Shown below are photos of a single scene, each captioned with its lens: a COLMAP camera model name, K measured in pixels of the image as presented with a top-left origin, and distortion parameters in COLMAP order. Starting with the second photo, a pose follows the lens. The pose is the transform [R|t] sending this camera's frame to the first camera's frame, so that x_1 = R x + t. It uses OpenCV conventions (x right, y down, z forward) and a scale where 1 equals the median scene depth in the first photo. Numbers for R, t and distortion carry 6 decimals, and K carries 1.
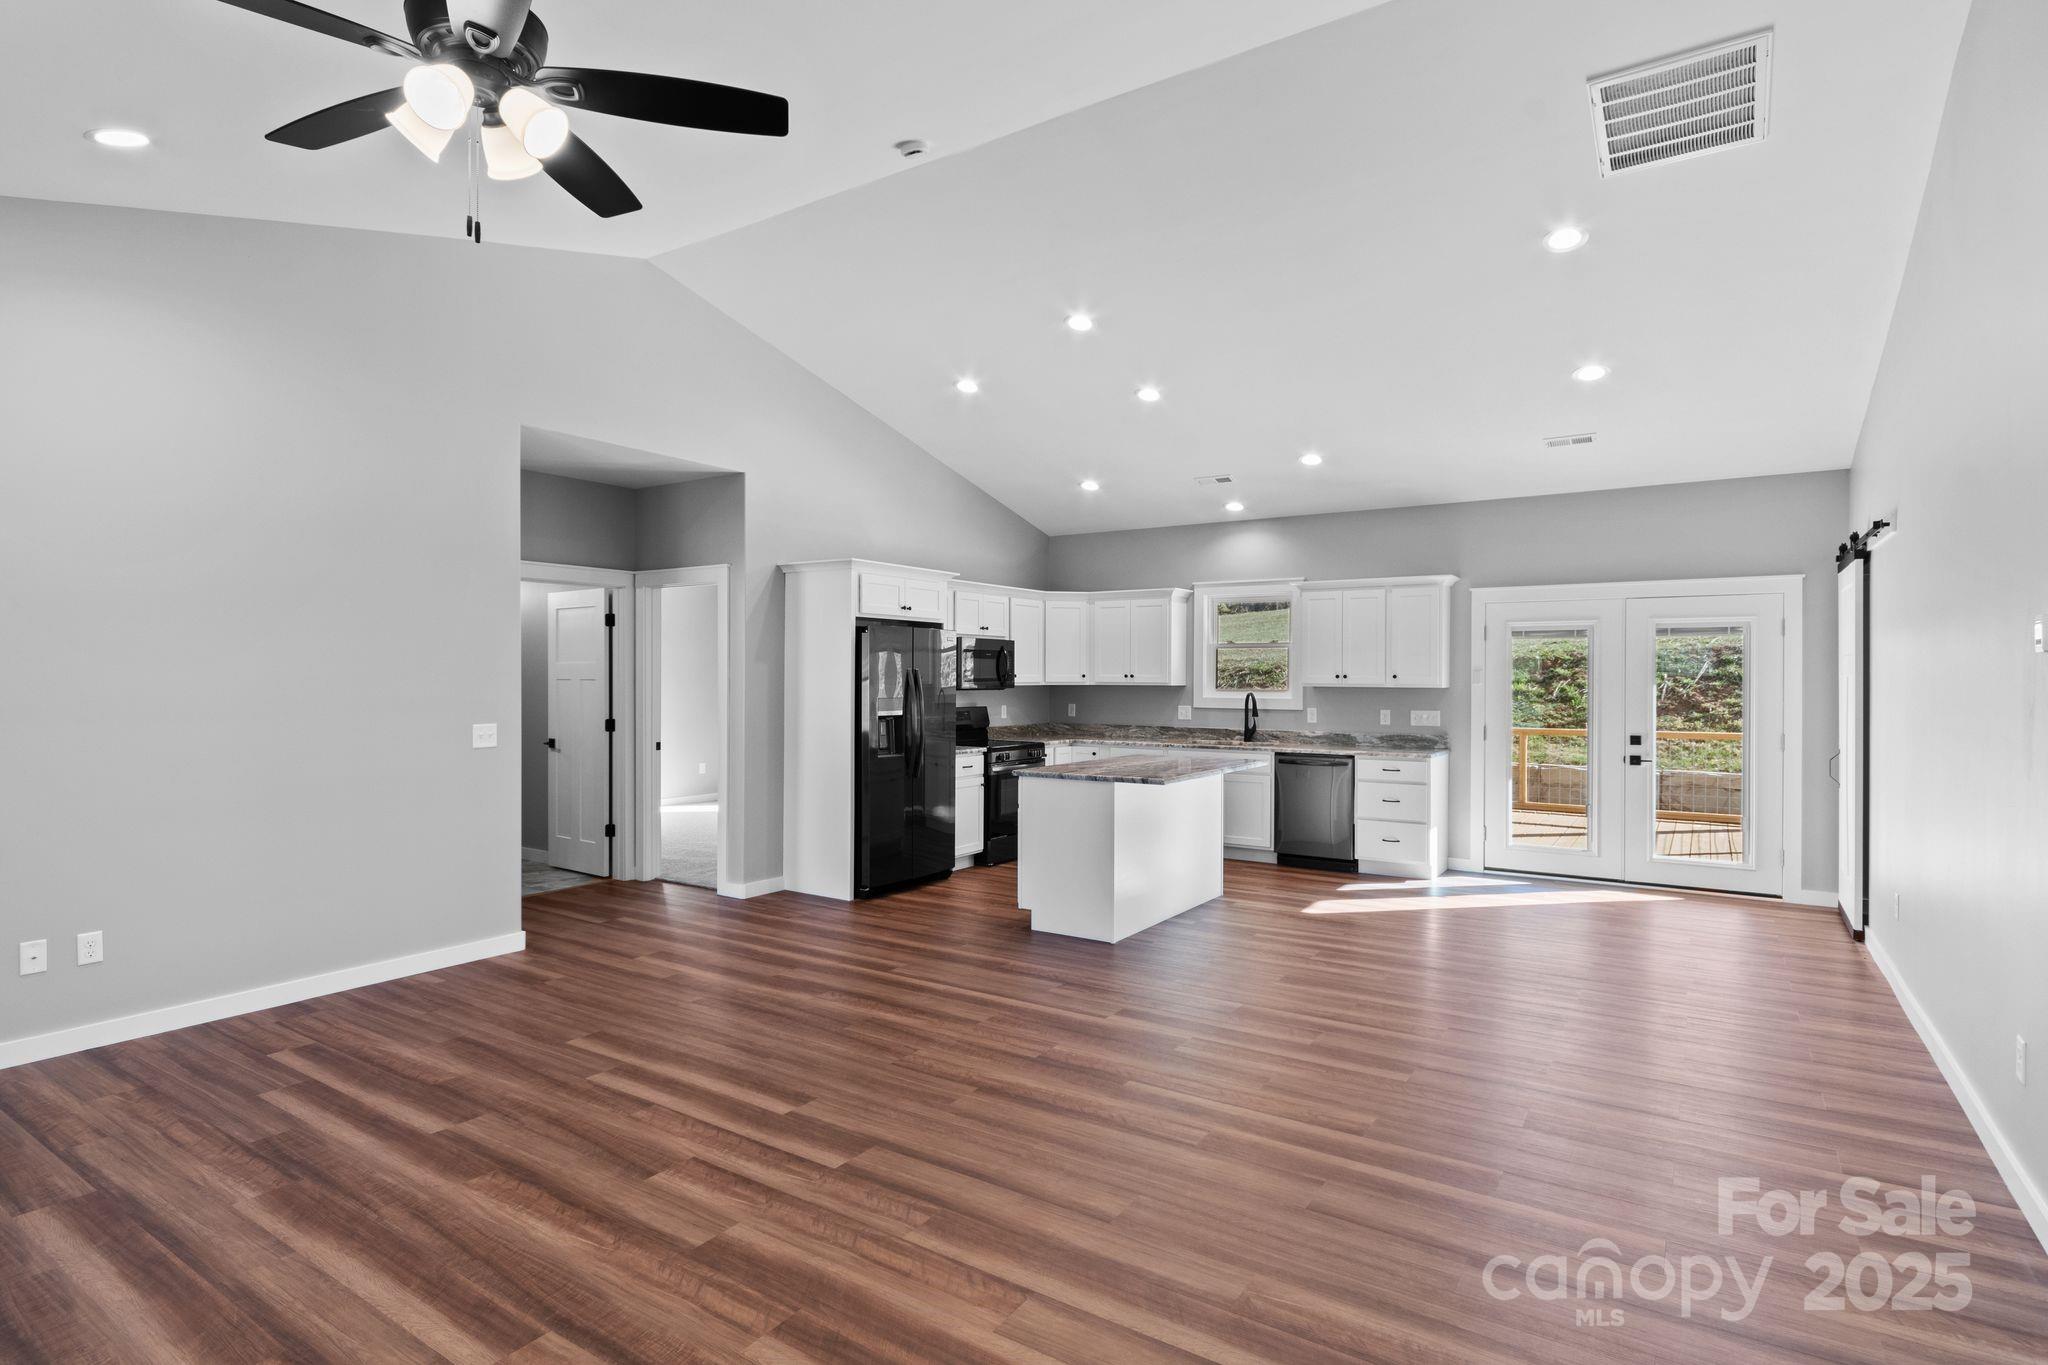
lens RADIAL K [[1022.8, 0, 1022.6], [0, 1022.8, 680.8], [0, 0, 1]] dist [0.003365, -0.005693]
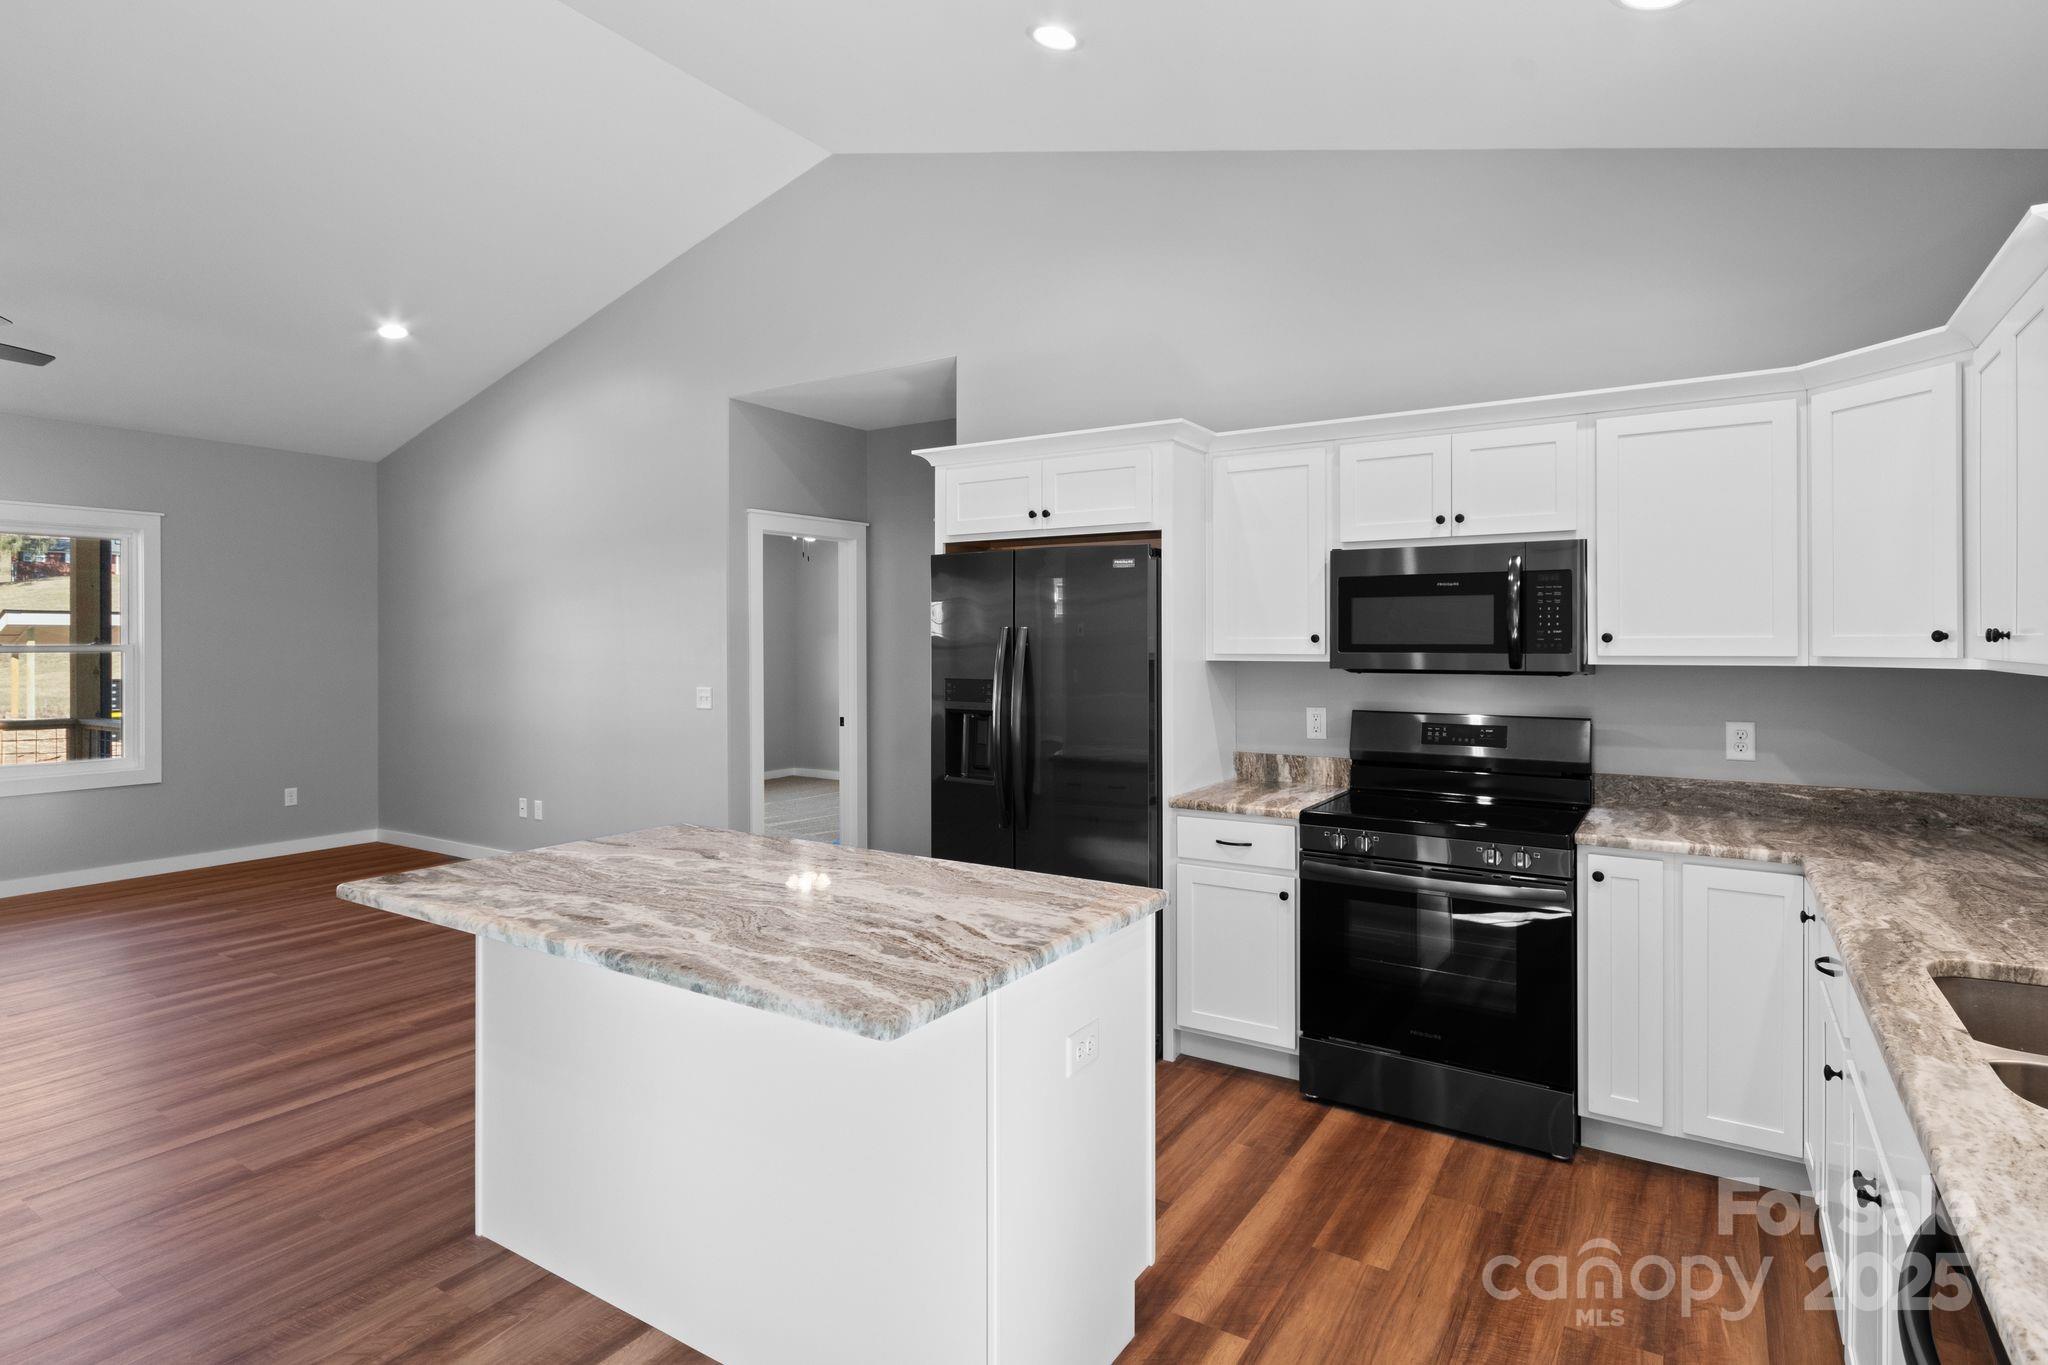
lens RADIAL K [[1069.6, 0, 1002.4], [0, 1069.6, 647.2], [0, 0, 1]] dist [0.000716, -0.000067]
pose [[0.009875, 0.004279, -0.999942, 0.396408], [-0.002359, 0.999988, 0.004256, -0.002728], [0.999948, 0.002317, 0.009885, 0.864127]]
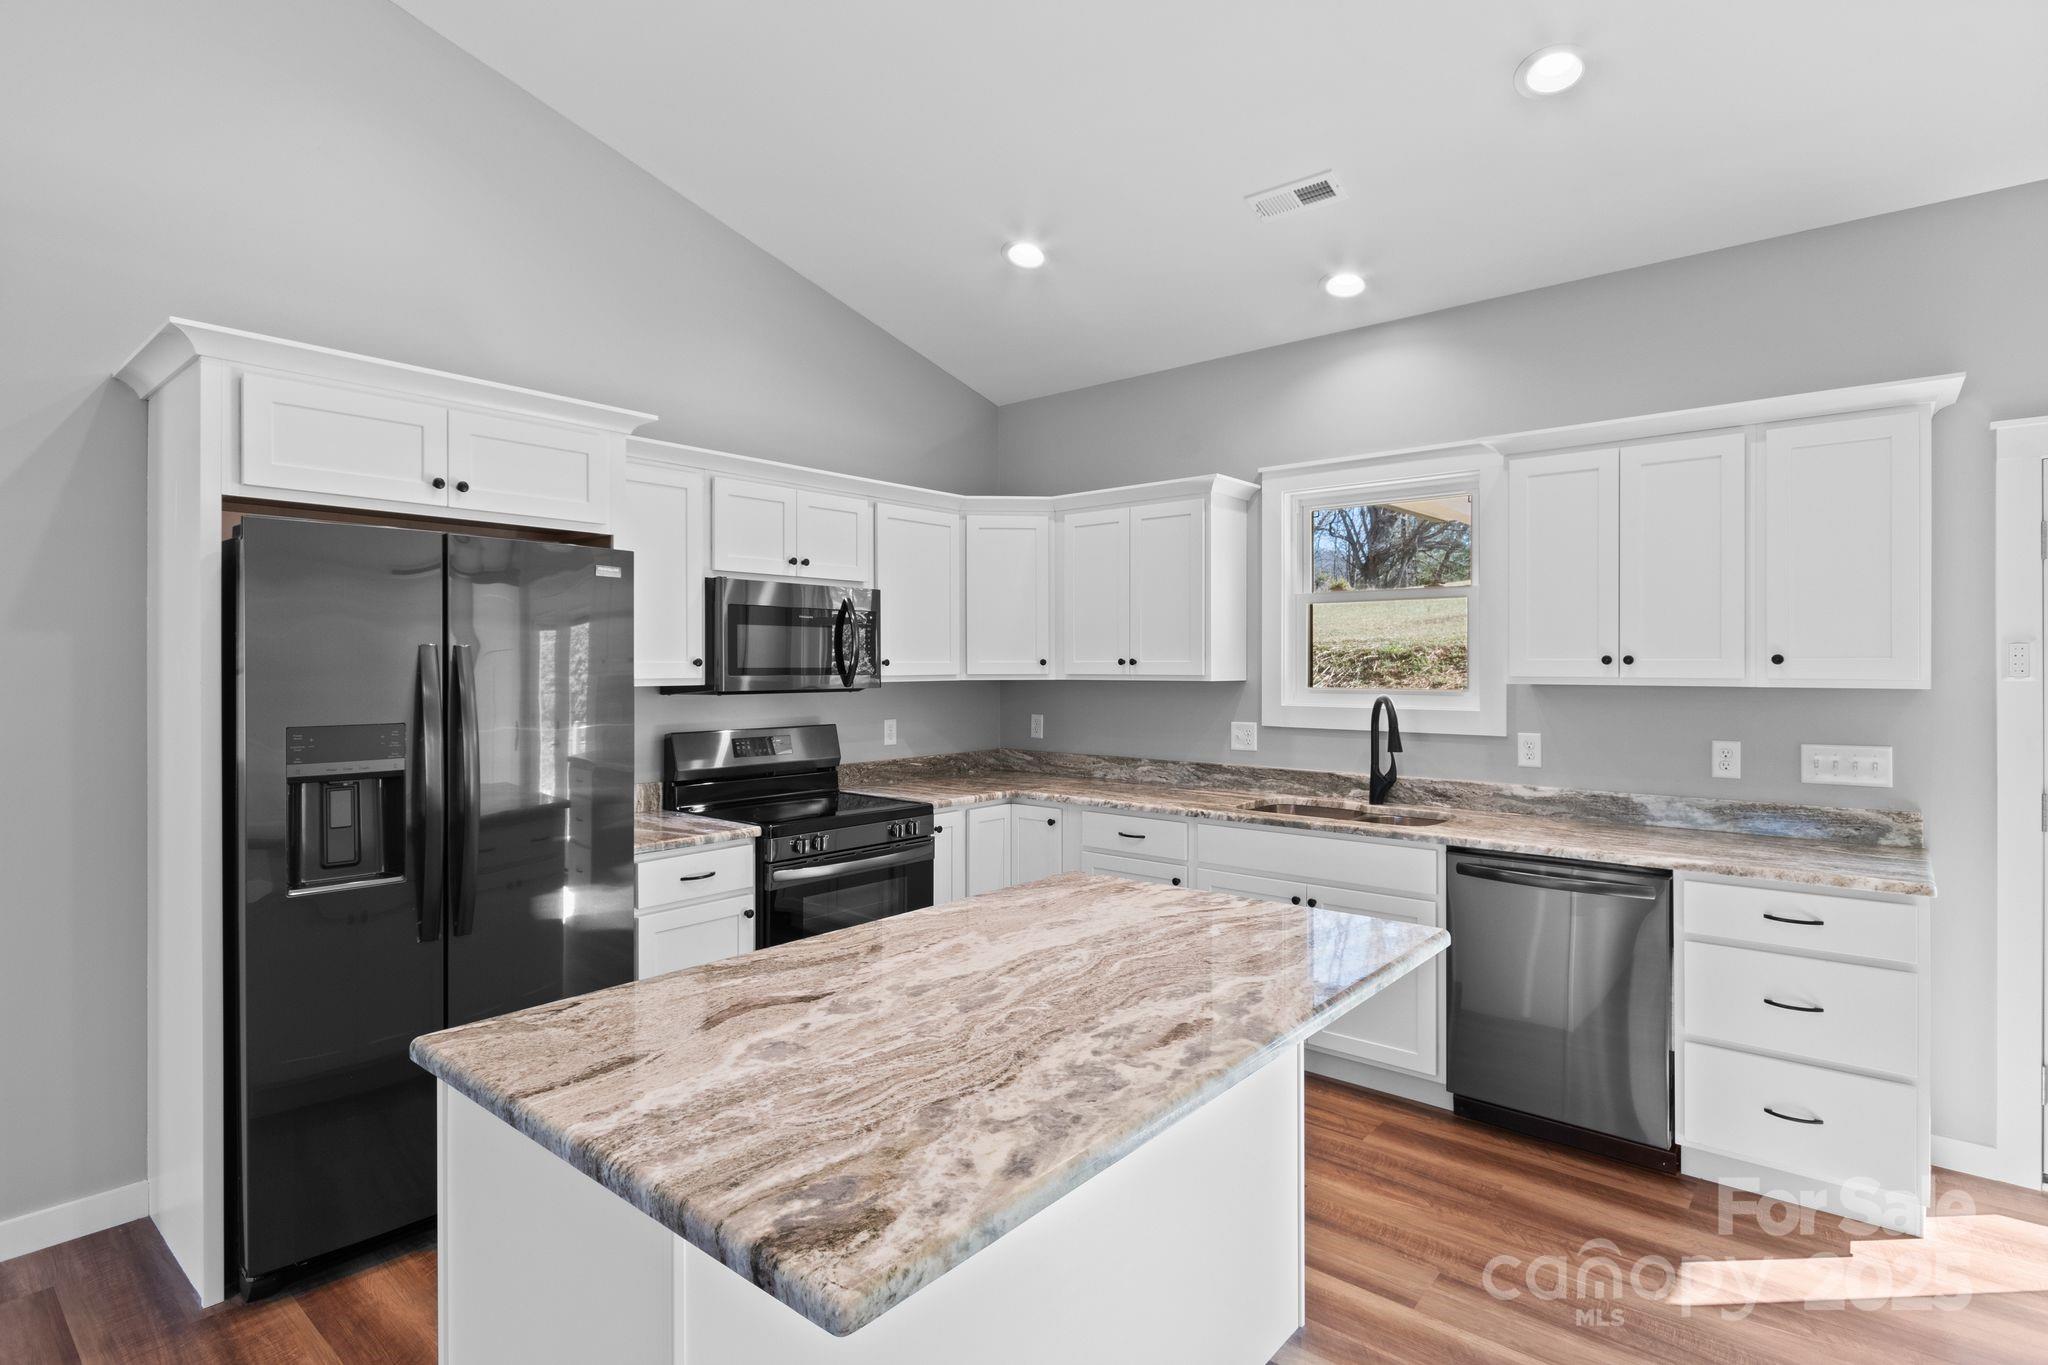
lens RADIAL K [[1022.8, 0, 1021.7], [0, 1022.8, 667.3], [0, 0, 1]] dist [0.003365, -0.005693]
pose [[0.993317, -0.003867, -0.115355, 0.124670], [0.003694, 0.999992, -0.001719, -0.001511], [0.115361, 0.001281, 0.993323, 0.572061]]
